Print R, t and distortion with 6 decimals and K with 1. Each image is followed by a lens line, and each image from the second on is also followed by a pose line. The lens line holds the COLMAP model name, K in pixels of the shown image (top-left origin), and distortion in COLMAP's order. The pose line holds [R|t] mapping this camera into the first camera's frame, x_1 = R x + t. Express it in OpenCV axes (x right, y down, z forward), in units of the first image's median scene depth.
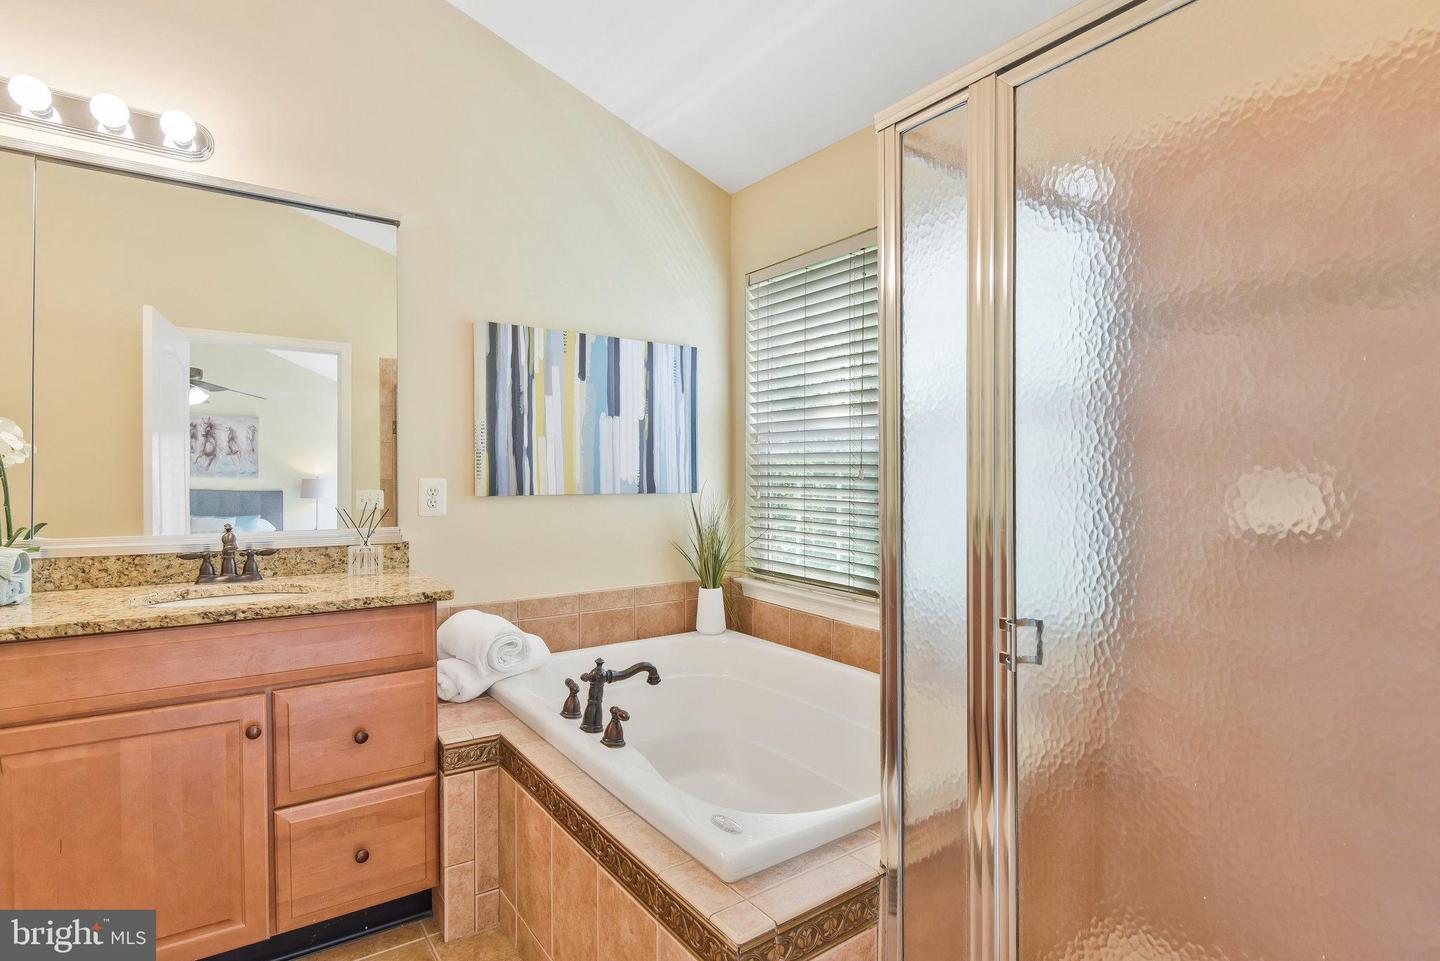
lens RADIAL K [[704.6, 0, 714.7], [0, 704.6, 485.8], [0, 0, 1]] dist [0.000008, -0.000281]
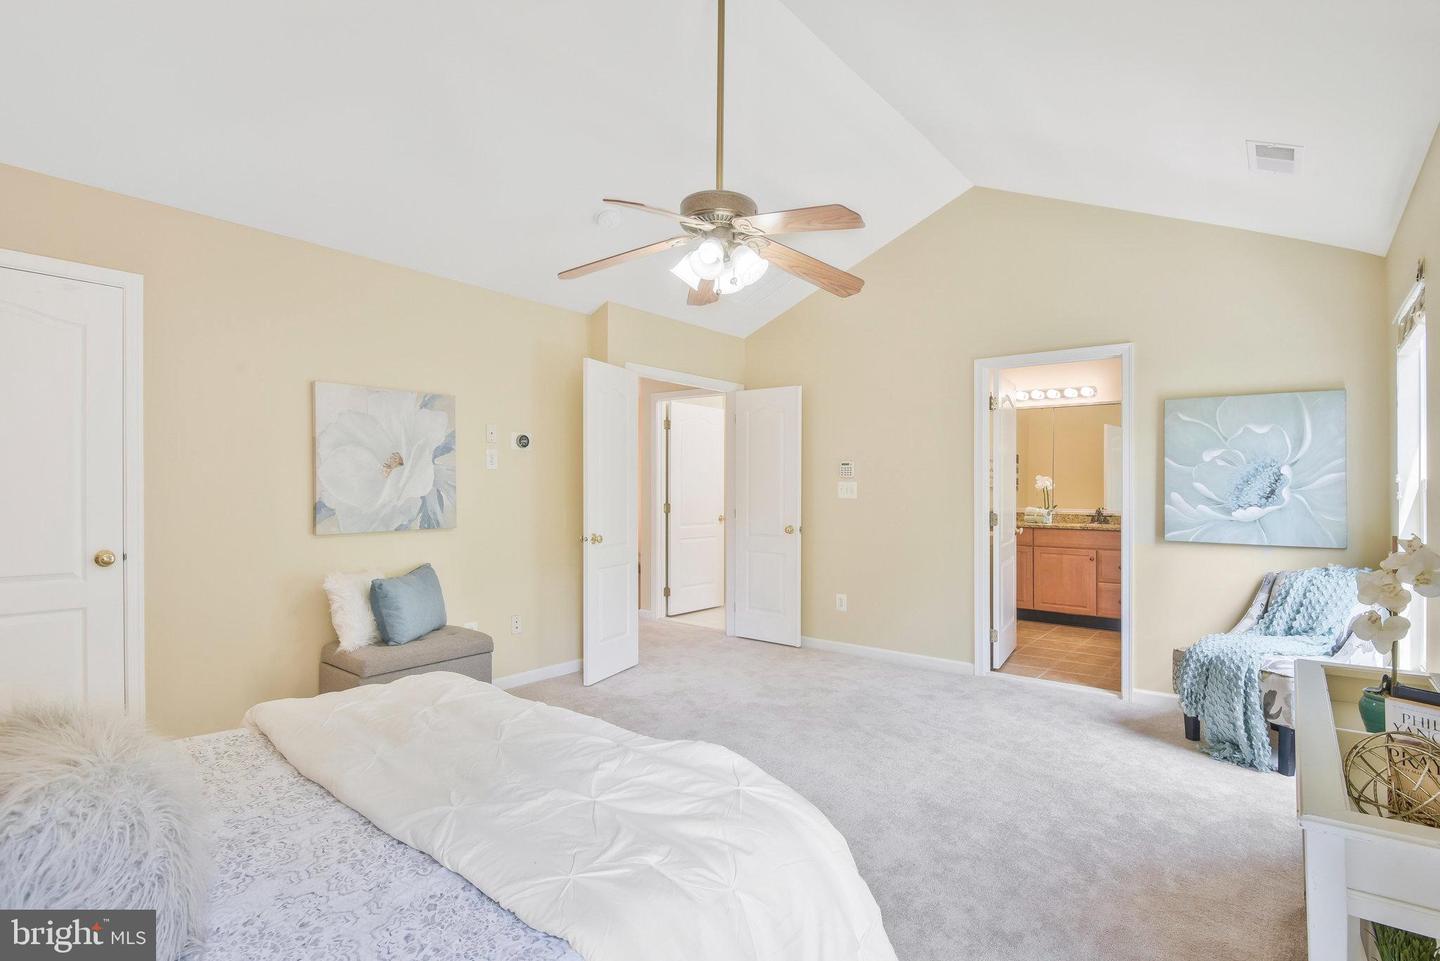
lens RADIAL K [[704.6, 0, 716.4], [0, 704.6, 488.3], [0, 0, 1]] dist [0.000008, -0.000281]
pose [[0.259870, -0.003925, -0.965636, 2.443951], [-0.007153, 0.999956, -0.005989, 0.003489], [0.965617, 0.008464, 0.259831, -1.912422]]
